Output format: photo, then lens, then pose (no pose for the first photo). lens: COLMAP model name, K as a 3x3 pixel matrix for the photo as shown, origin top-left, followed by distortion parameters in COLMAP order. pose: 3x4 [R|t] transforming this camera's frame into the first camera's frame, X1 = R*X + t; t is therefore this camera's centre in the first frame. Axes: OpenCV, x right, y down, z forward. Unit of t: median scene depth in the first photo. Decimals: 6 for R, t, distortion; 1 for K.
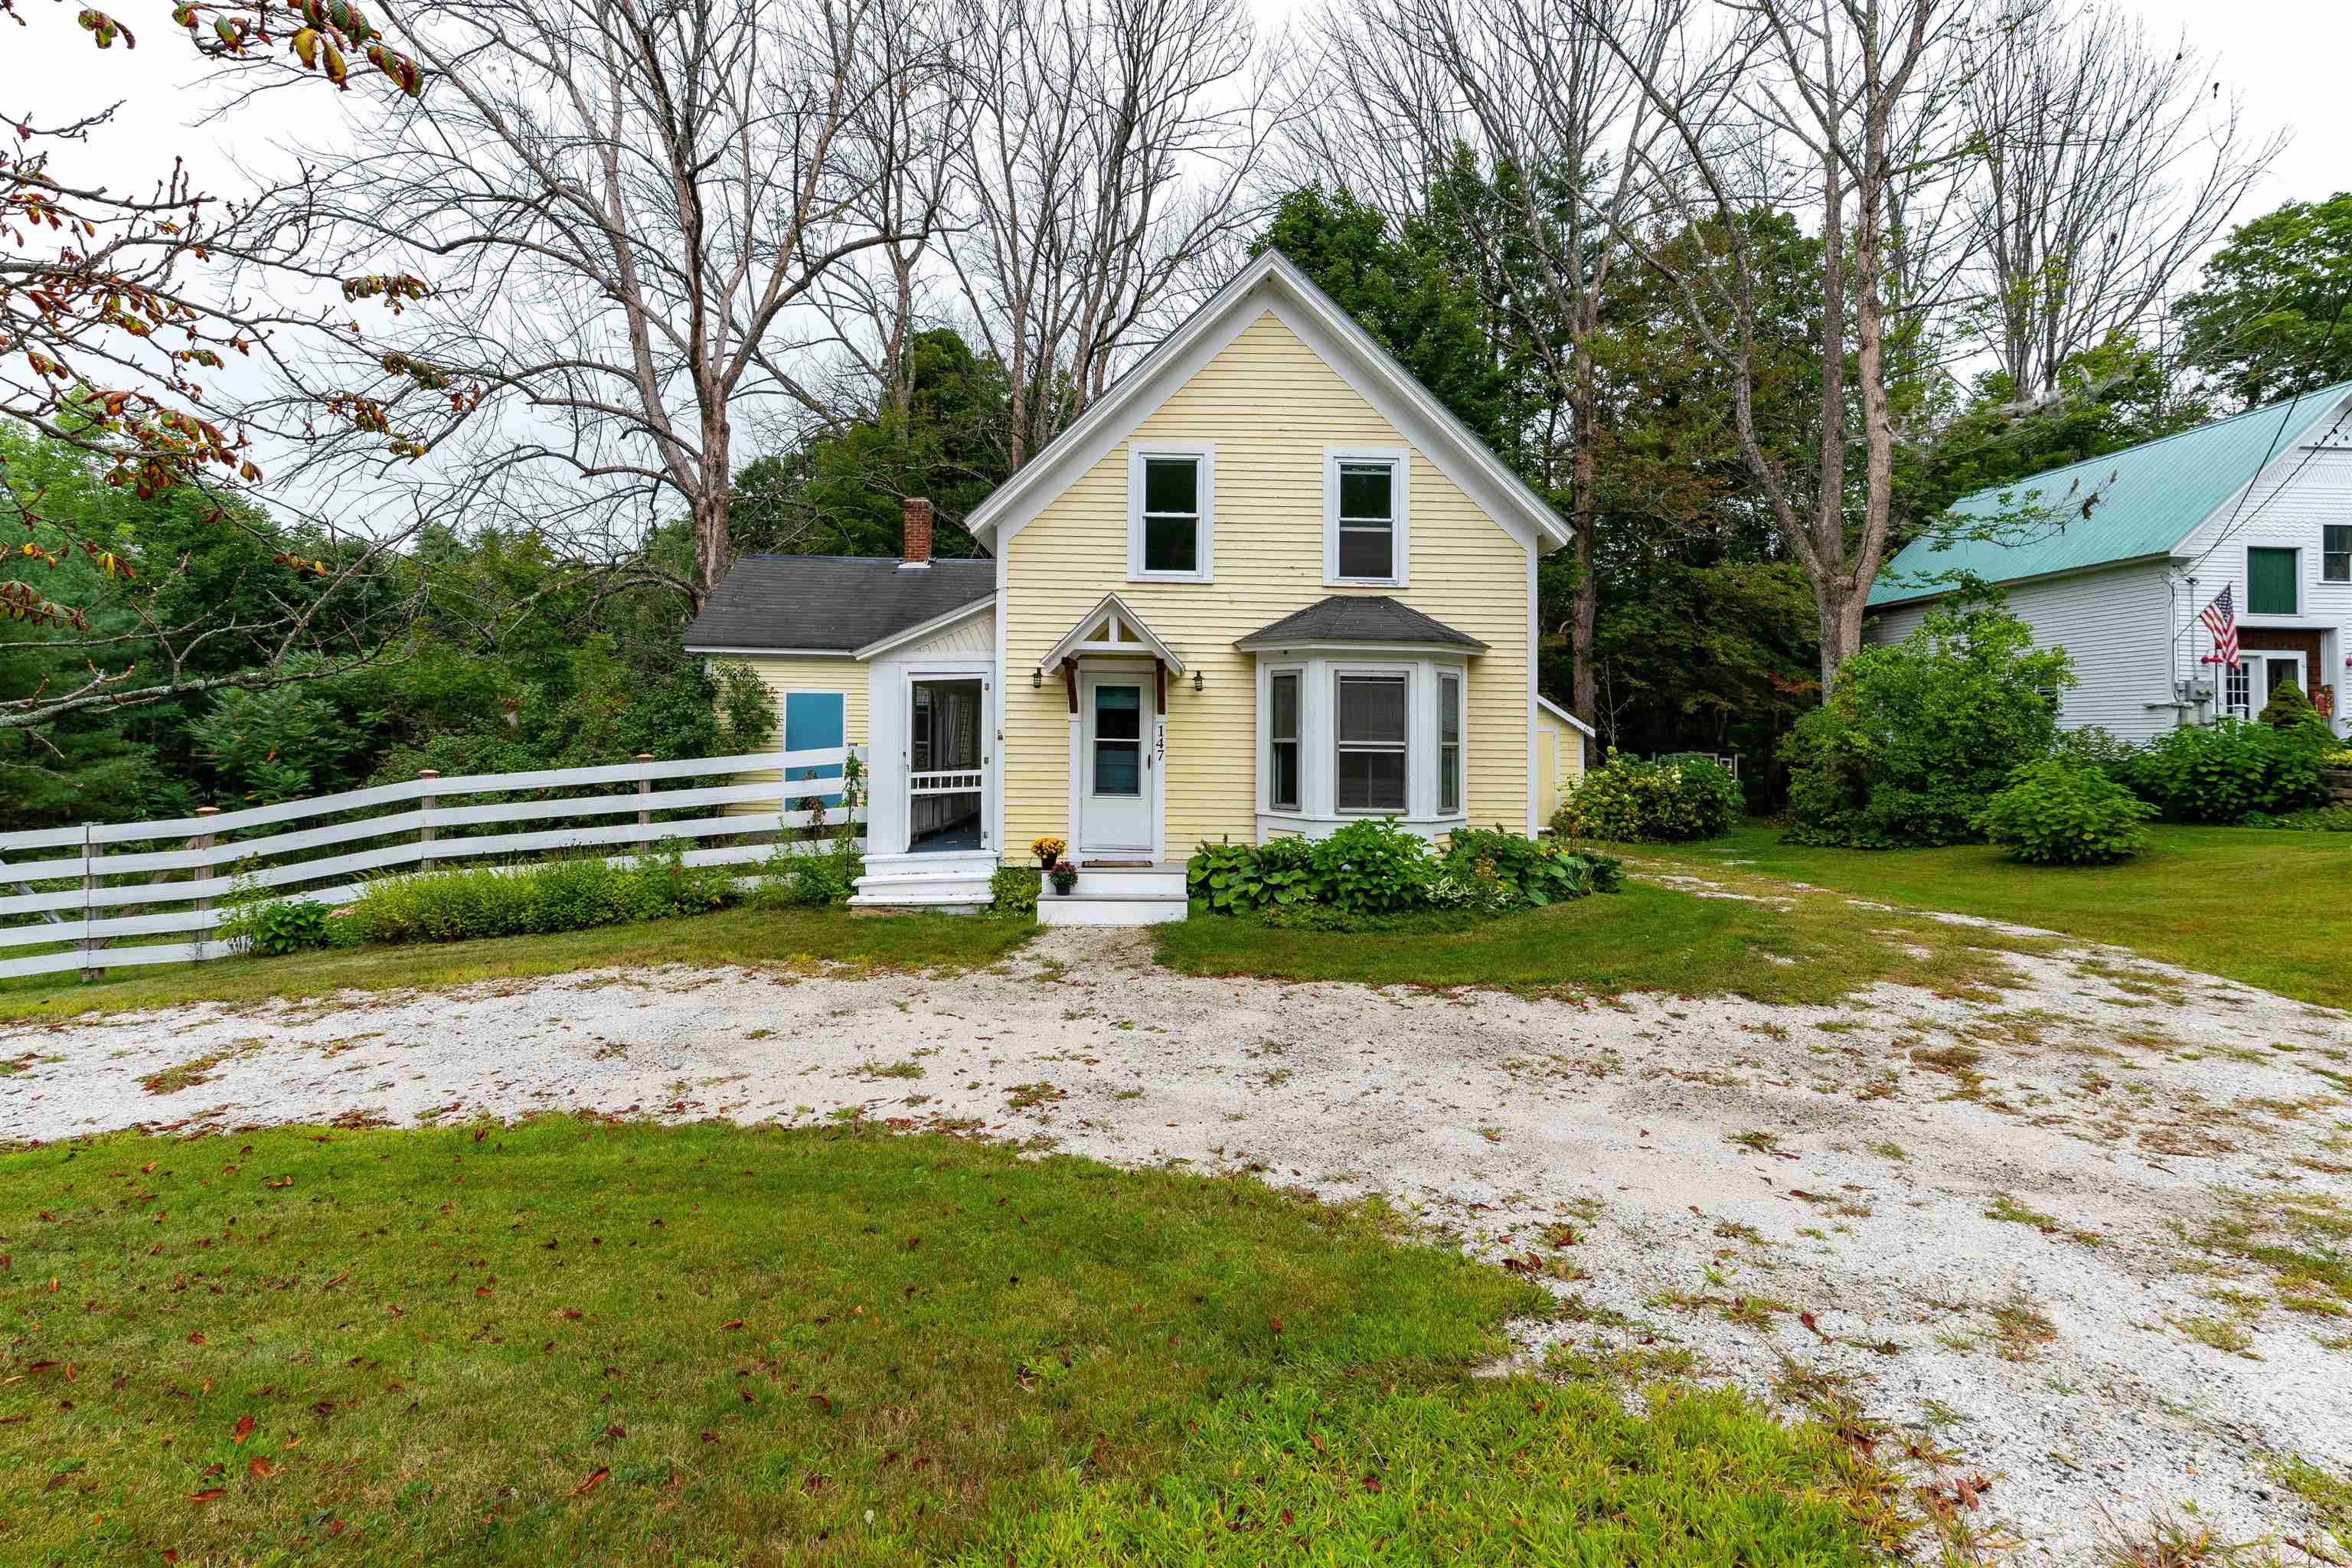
lens RADIAL K [[1050.4, 0, 1185.0], [0, 1050.4, 704.5], [0, 0, 1]] dist [0.001715, 0.001346]
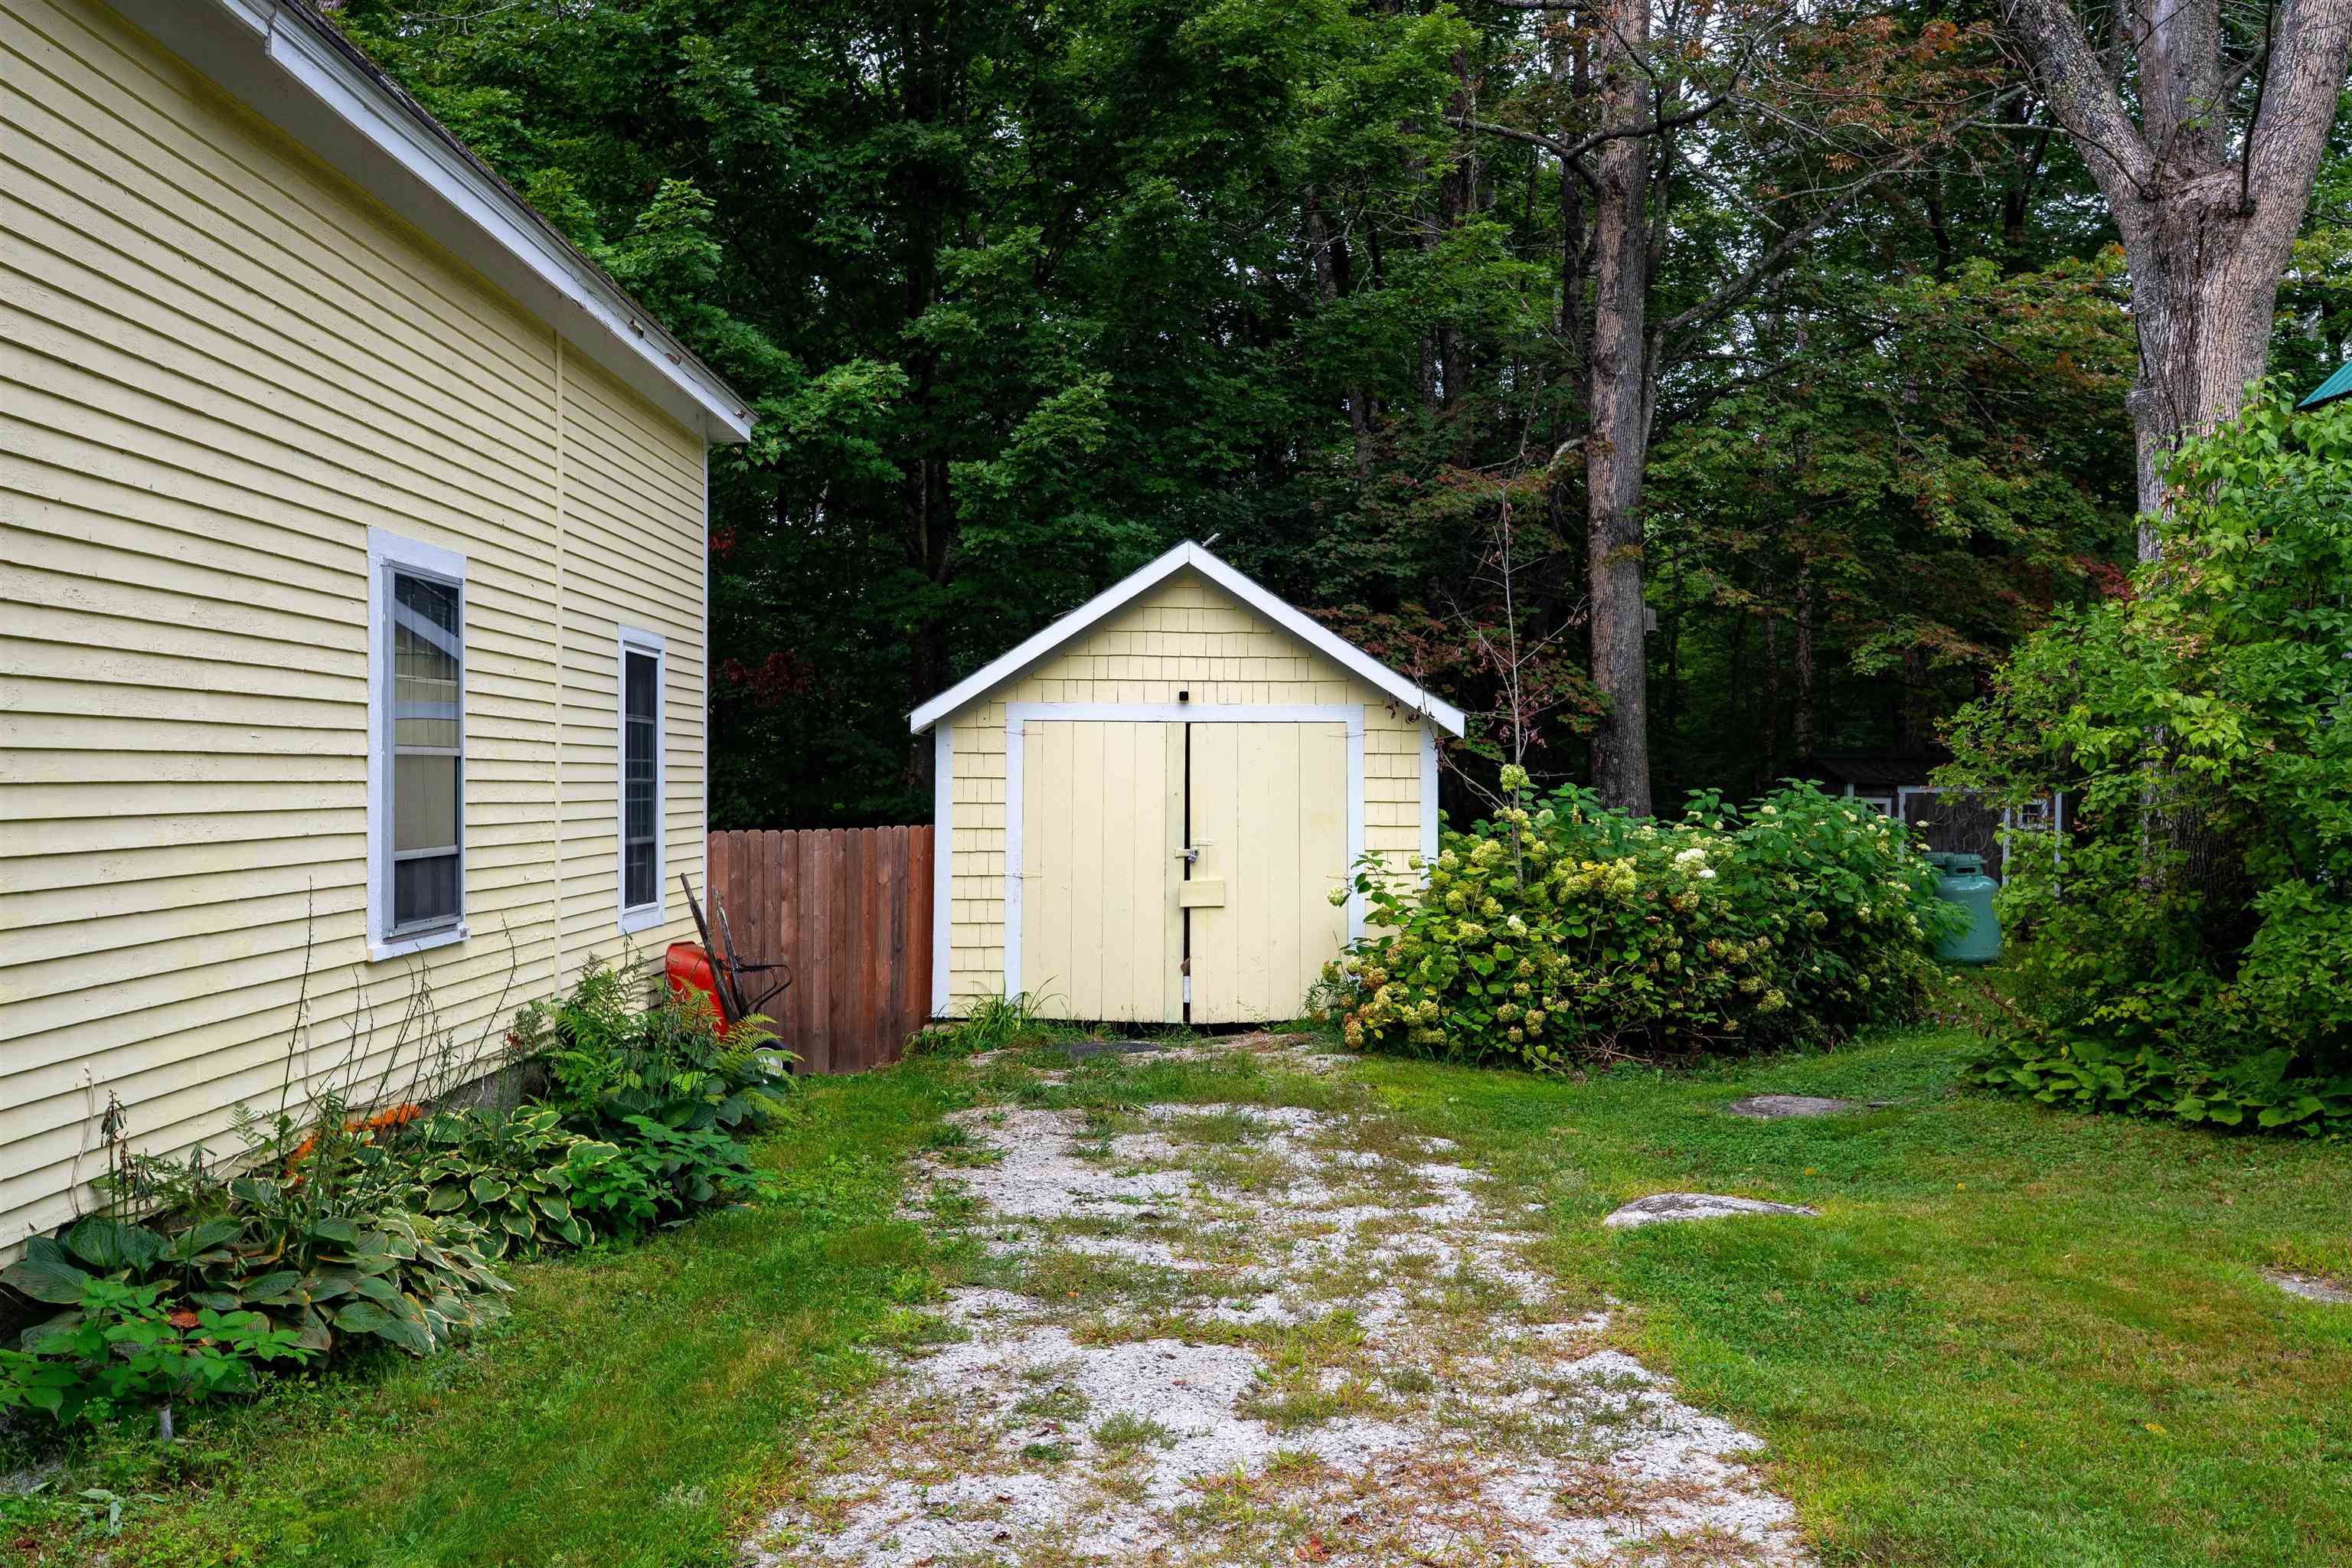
lens RADIAL K [[1909.3, 0, 1185.9], [0, 1909.3, 795.3], [0, 0, 1]] dist [0.021482, 0.005598]
pose [[0.999773, -0.010503, -0.018554, 0.603322], [0.011313, 0.998963, 0.044093, 0.041847], [0.018072, -0.044293, 0.998855, 0.780206]]
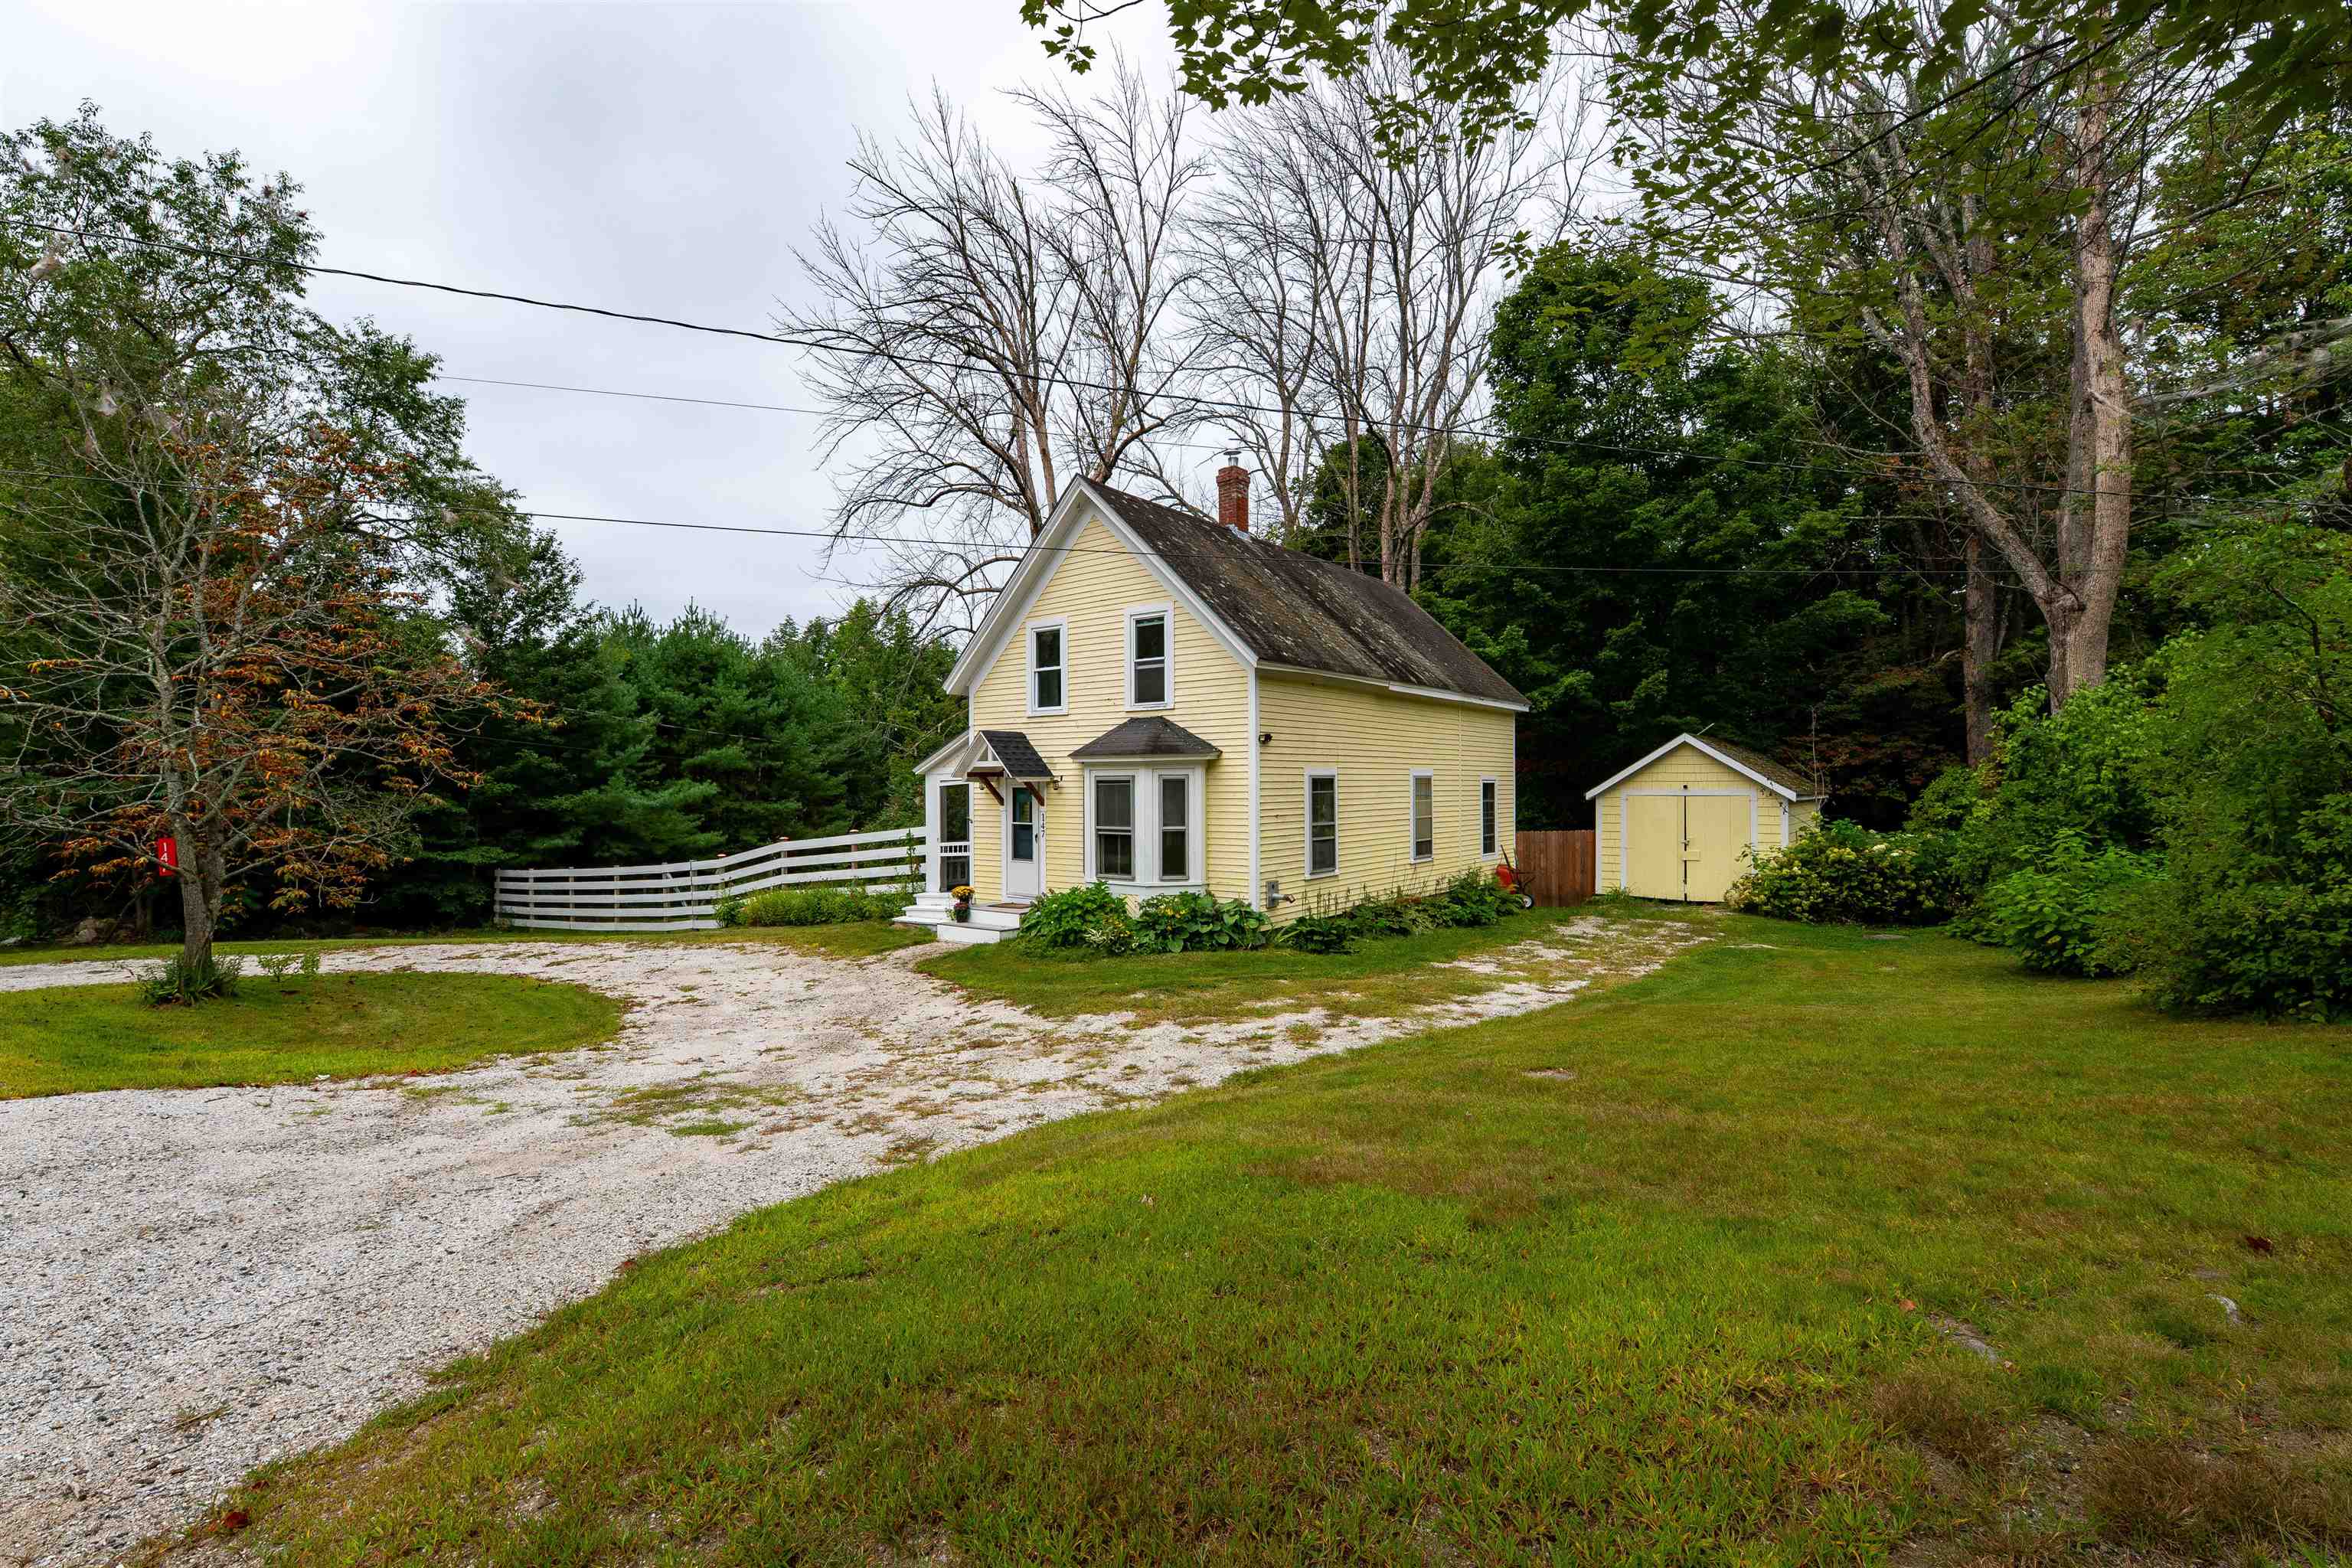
lens RADIAL K [[1050.4, 0, 1180.0], [0, 1050.4, 780.3], [0, 0, 1]] dist [0.001715, 0.001346]
pose [[0.779456, -0.021441, -0.626090, 1.035172], [0.040424, 0.999053, 0.016111, -0.041867], [0.625151, -0.037867, 0.779585, -0.025004]]
